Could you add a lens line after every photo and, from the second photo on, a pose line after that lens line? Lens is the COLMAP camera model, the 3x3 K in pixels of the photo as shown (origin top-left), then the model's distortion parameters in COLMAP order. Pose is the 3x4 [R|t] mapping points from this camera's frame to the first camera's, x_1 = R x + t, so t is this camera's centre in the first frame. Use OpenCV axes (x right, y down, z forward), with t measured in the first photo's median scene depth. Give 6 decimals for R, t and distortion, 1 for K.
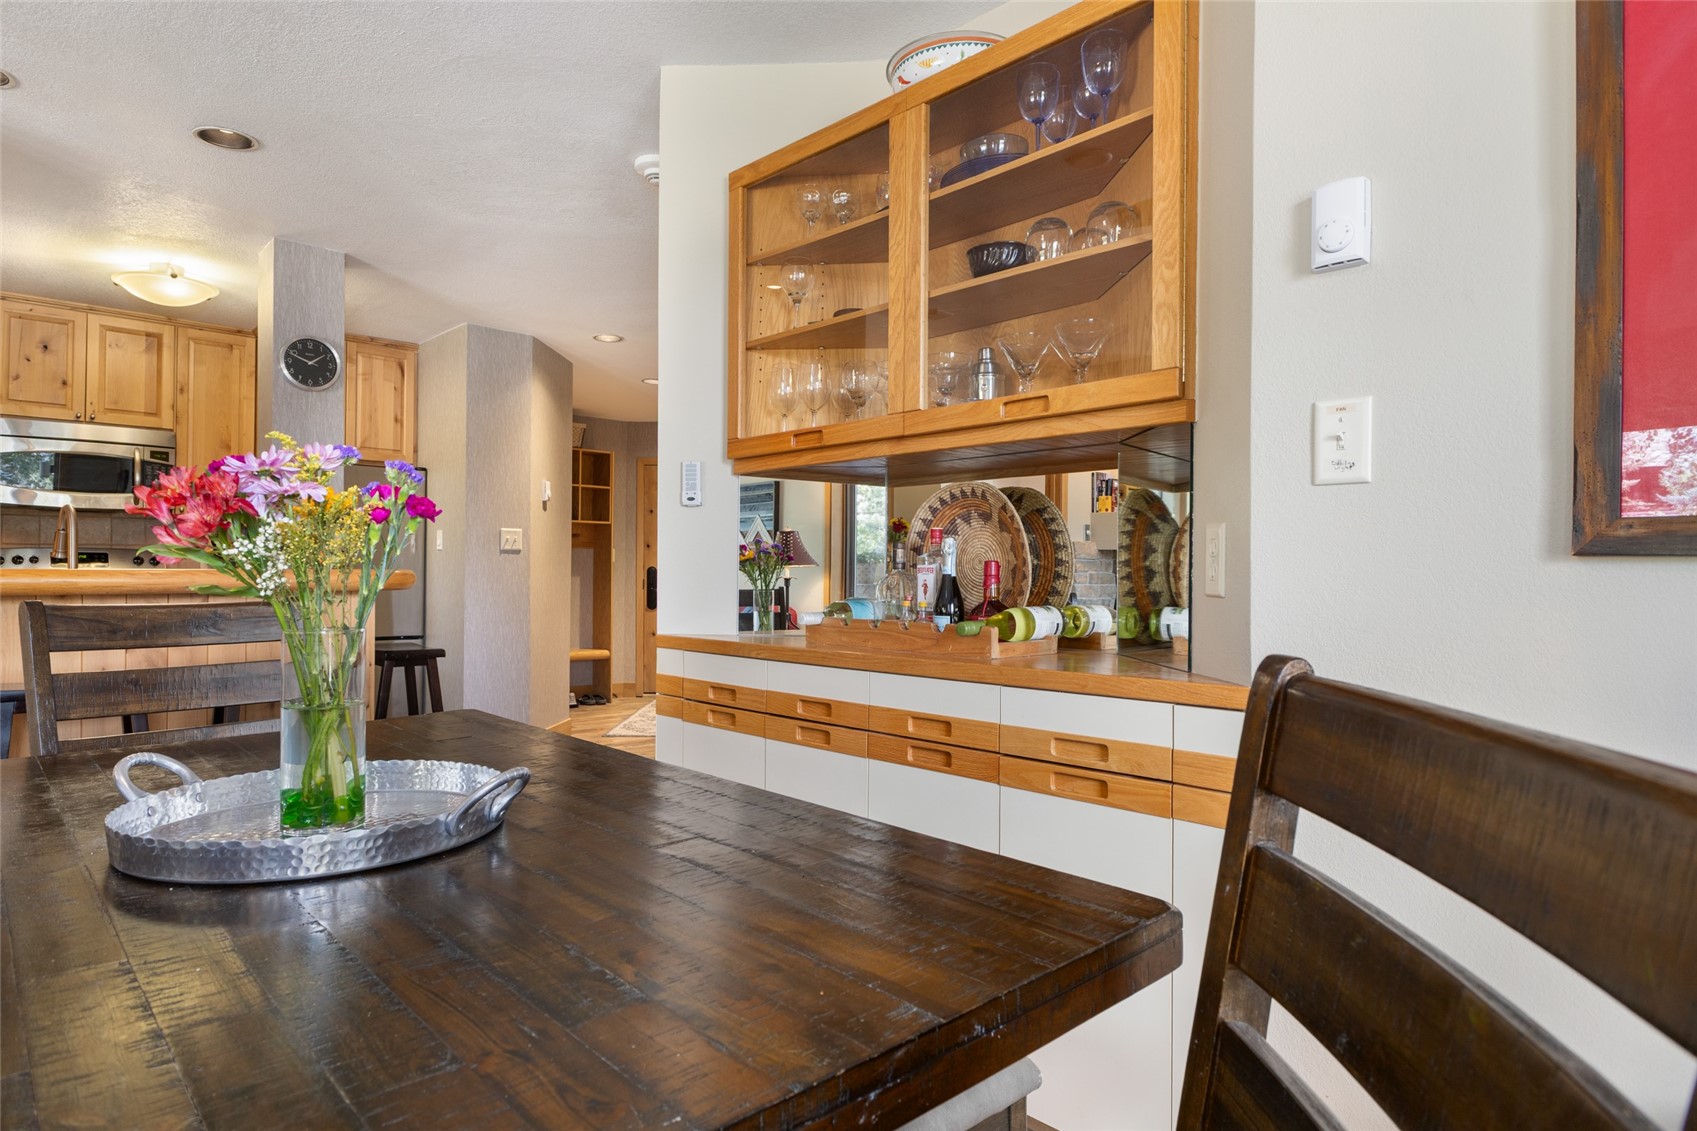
lens RADIAL K [[969.0, 0, 848.5], [0, 969.0, 565.5], [0, 0, 1]] dist [0.000161, 0.000024]
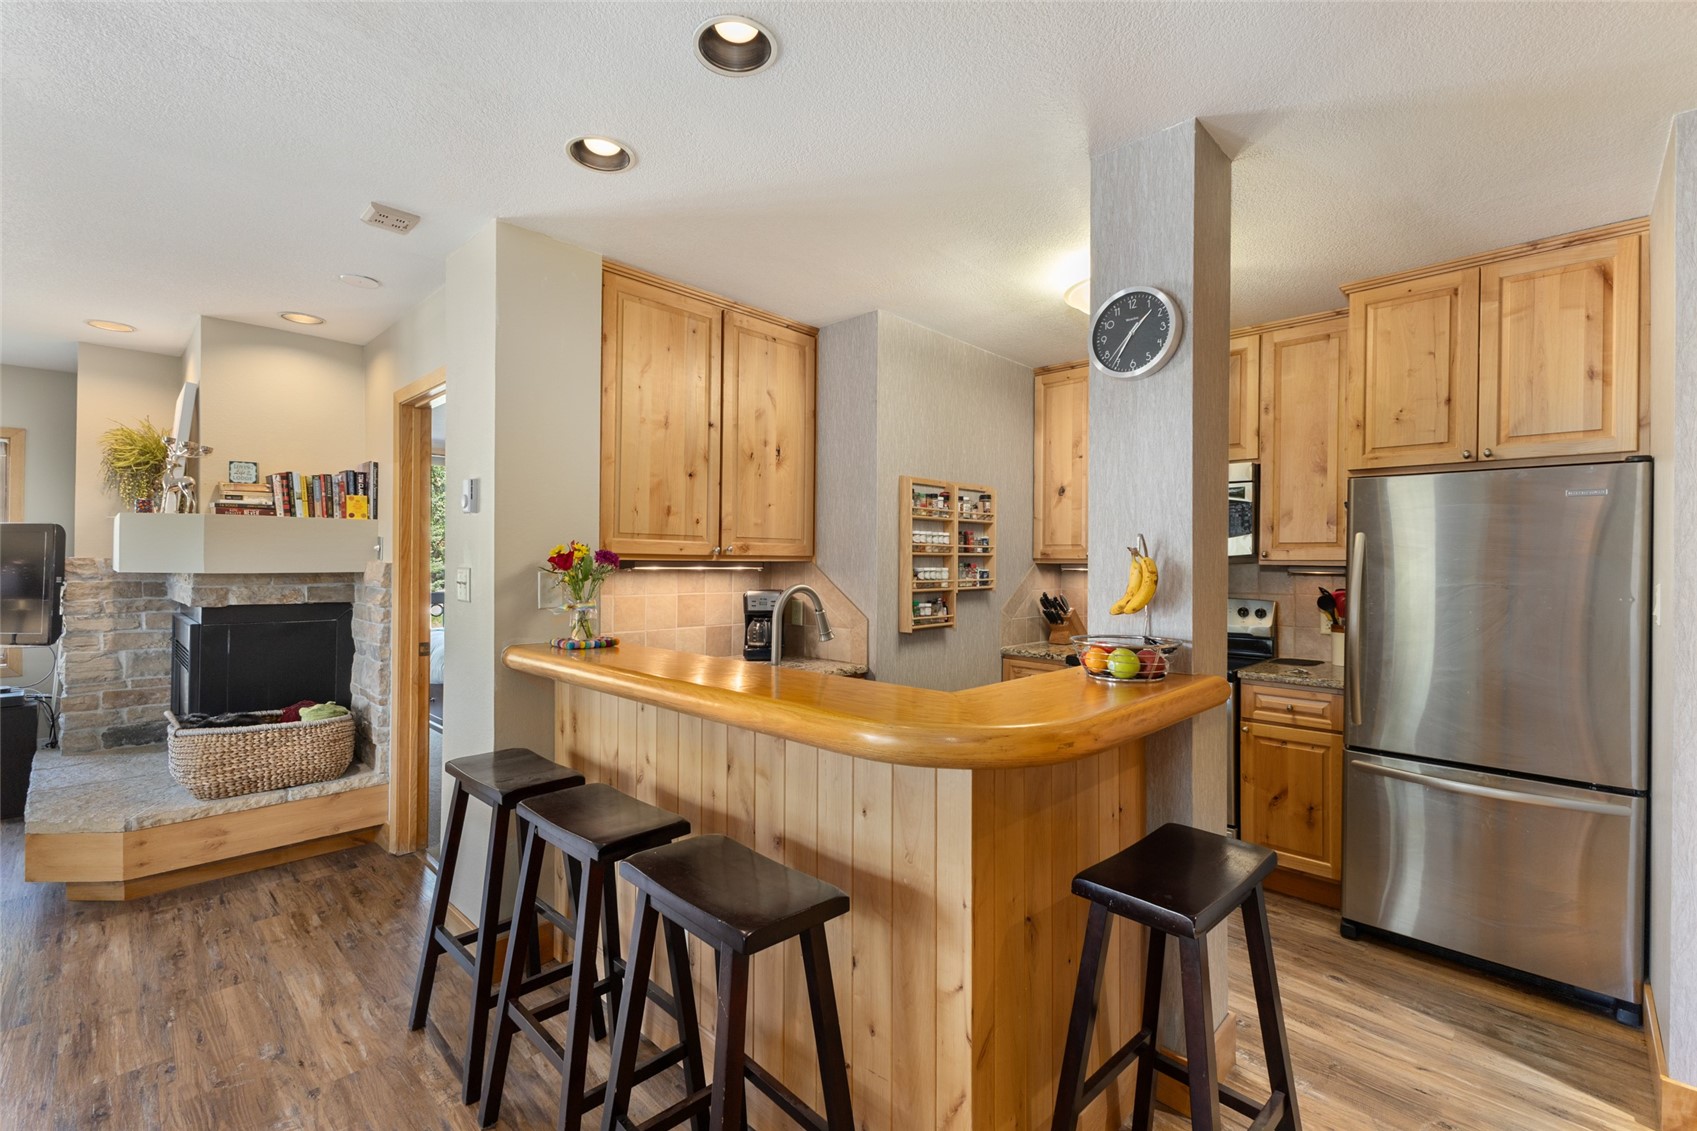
lens RADIAL K [[733.0, 0, 853.5], [0, 733.0, 553.8], [0, 0, 1]] dist [0.002148, -0.000439]
pose [[0.032465, -0.015325, -0.999355, -0.077678], [0.003004, 0.999879, -0.015235, -0.047332], [0.999468, -0.002507, 0.032508, 0.591541]]
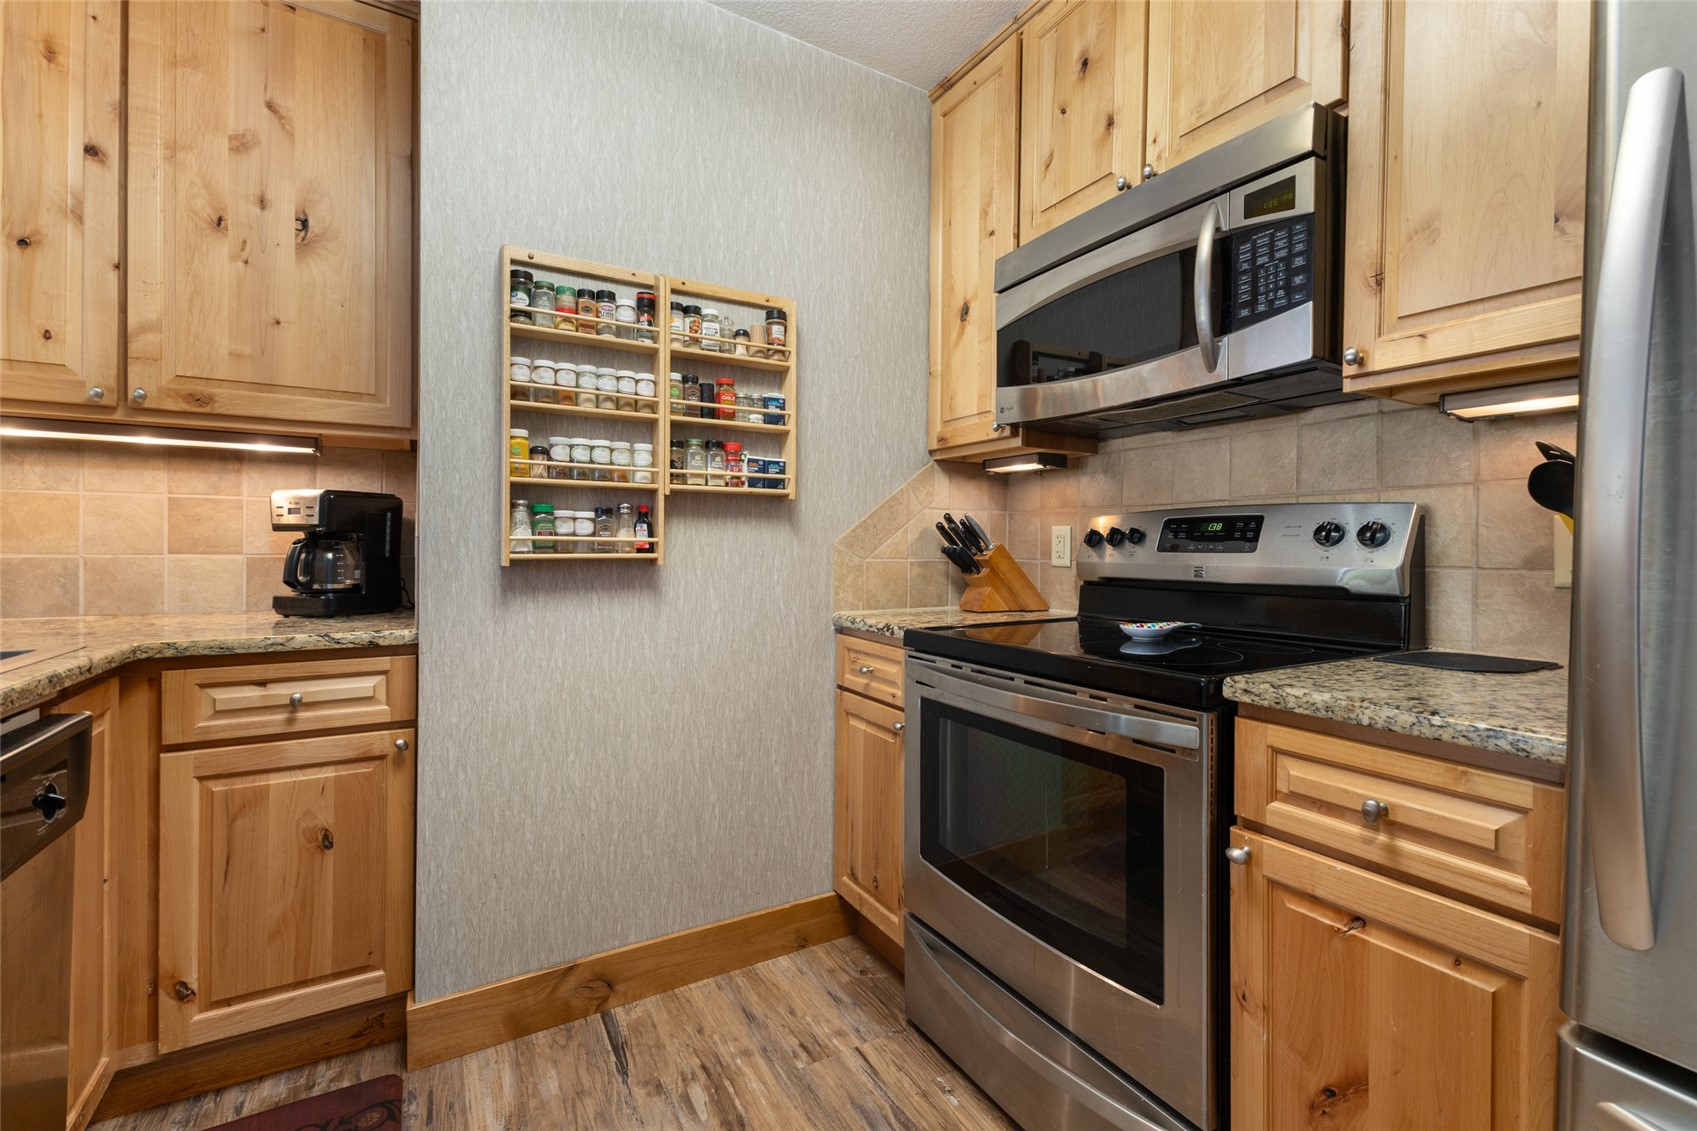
lens RADIAL K [[736.3, 0, 854.0], [0, 736.3, 546.9], [0, 0, 1]] dist [0.006410, -0.000137]
pose [[-0.237774, -0.004275, -0.971311, -0.413206], [0.000046, 0.999990, -0.004412, -0.000003], [0.971320, -0.001094, -0.237772, 0.849641]]
